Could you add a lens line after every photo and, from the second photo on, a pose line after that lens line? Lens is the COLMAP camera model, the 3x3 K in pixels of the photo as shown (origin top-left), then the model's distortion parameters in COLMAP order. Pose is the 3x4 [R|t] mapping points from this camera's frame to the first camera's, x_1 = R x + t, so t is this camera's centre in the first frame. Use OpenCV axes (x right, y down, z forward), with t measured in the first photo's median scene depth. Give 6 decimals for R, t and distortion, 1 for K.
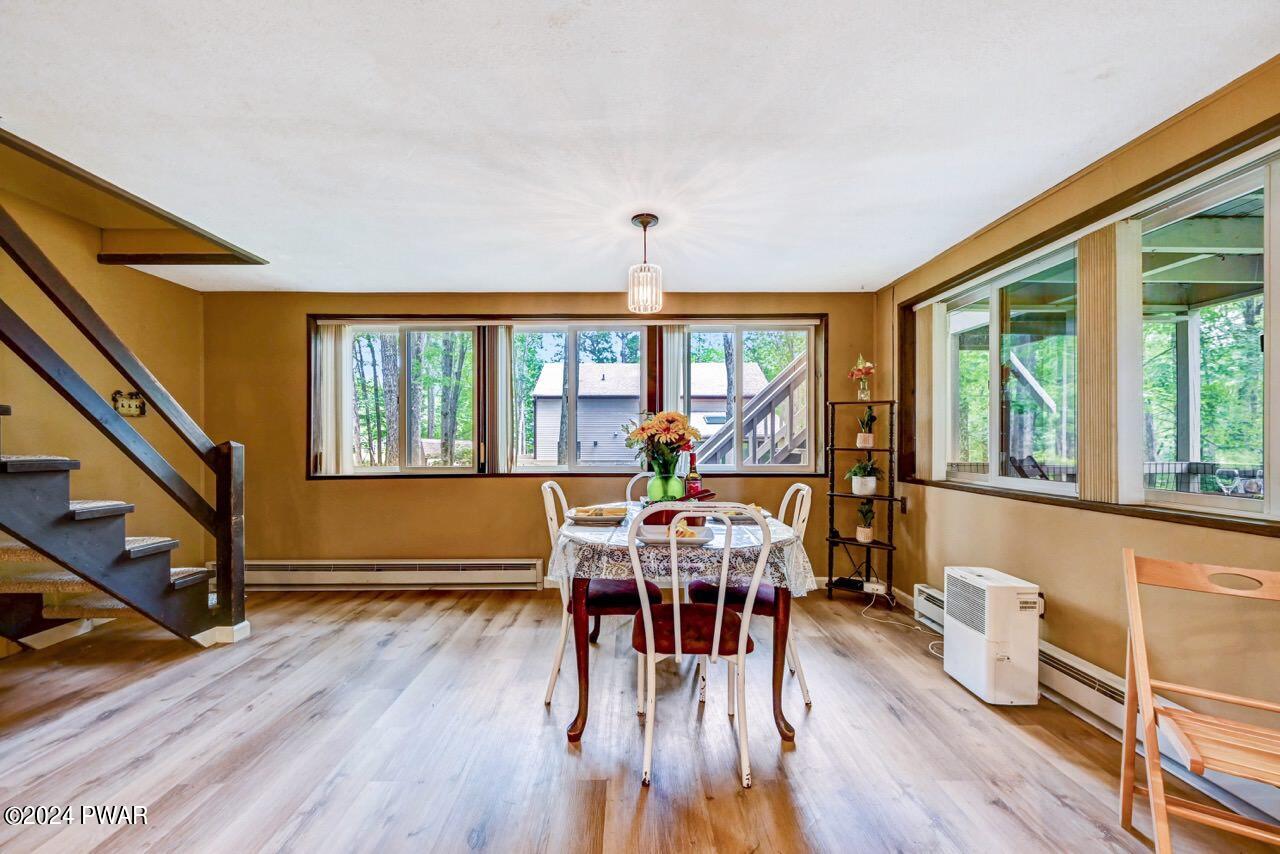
lens RADIAL K [[511.6, 0, 635.9], [0, 511.6, 439.1], [0, 0, 1]] dist [-0.010833, -0.000114]
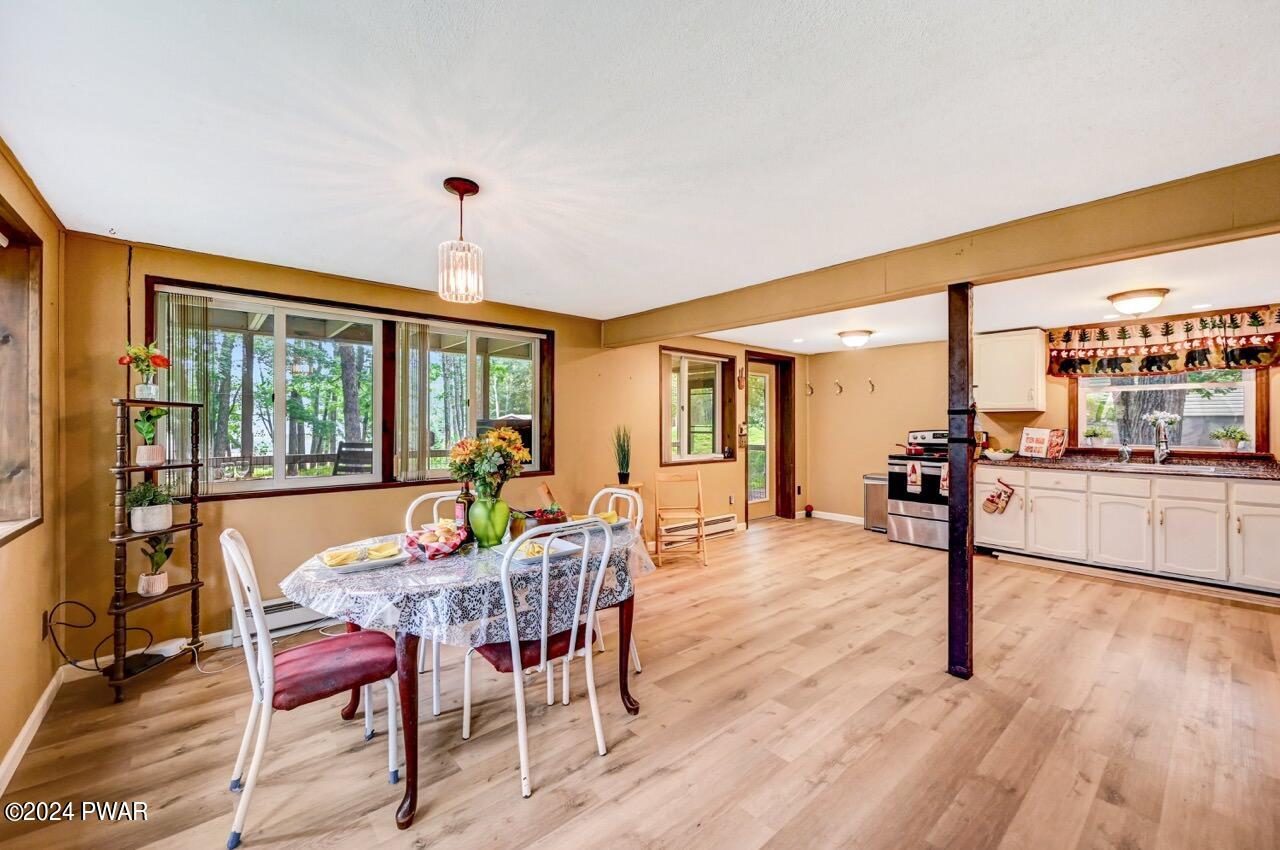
lens RADIAL K [[511.9, 0, 639.0], [0, 511.9, 421.8], [0, 0, 1]] dist [-0.000267, -0.001102]
pose [[-0.647956, 0.002772, 0.761672, -0.593116], [0.000304, 0.999994, -0.003380, -0.046230], [-0.761677, -0.001958, -0.647953, 1.005707]]
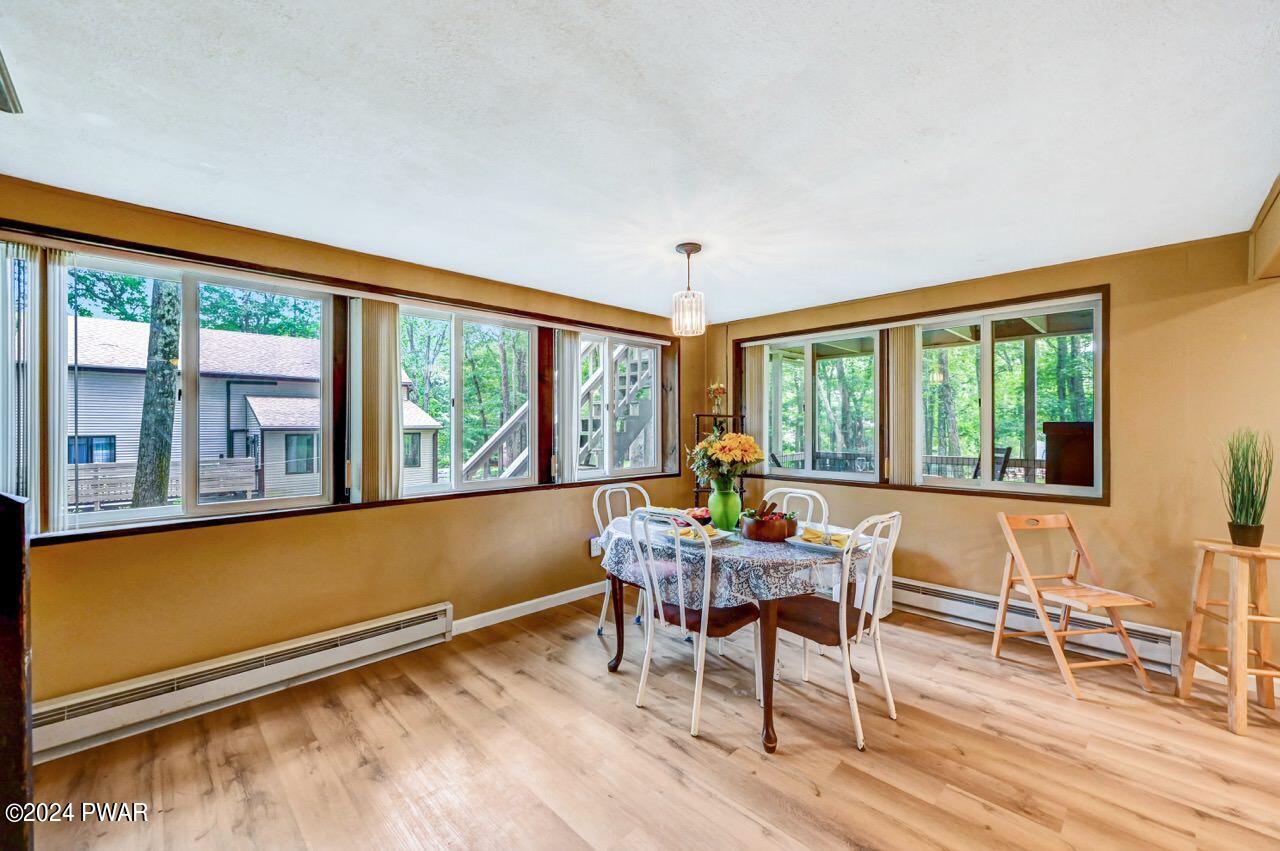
lens RADIAL K [[511.9, 0, 640.9], [0, 511.9, 426.4], [0, 0, 1]] dist [-0.000267, -0.001102]
pose [[0.722027, -0.000287, 0.691864, -0.602856], [0.000556, 1.000000, -0.000166, -0.048532], [-0.691864, 0.000505, 0.722027, 0.236044]]
